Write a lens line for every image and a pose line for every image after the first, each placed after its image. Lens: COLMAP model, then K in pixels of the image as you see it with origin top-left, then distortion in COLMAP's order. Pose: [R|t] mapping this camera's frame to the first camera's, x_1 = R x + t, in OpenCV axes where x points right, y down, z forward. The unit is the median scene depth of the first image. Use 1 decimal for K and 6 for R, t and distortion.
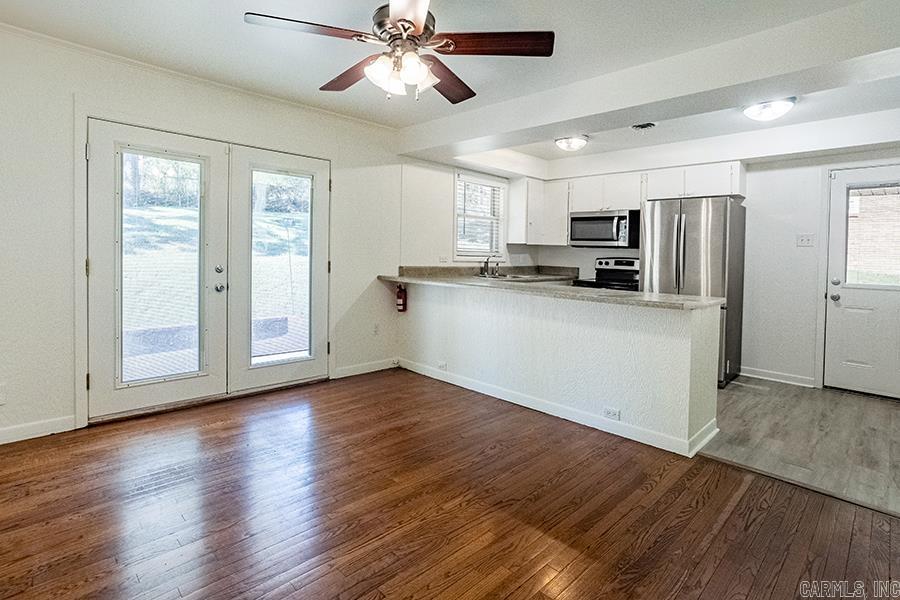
lens RADIAL K [[447.2, 0, 469.1], [0, 447.2, 254.1], [0, 0, 1]] dist [-0.000070, 0.000479]
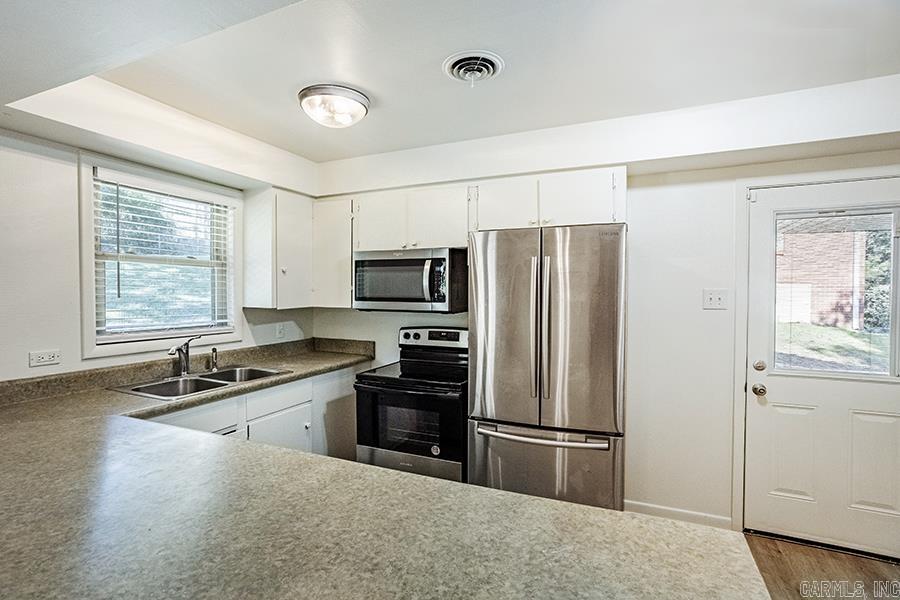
lens RADIAL K [[449.2, 0, 450.0], [0, 449.2, 300.0], [0, 0, 1]] dist [-0.043556, 0.001571]
pose [[0.942354, -0.028144, 0.333432, 0.159034], [0.023533, 0.999563, 0.017862, -0.040816], [-0.333789, -0.008986, 0.942605, 0.440301]]
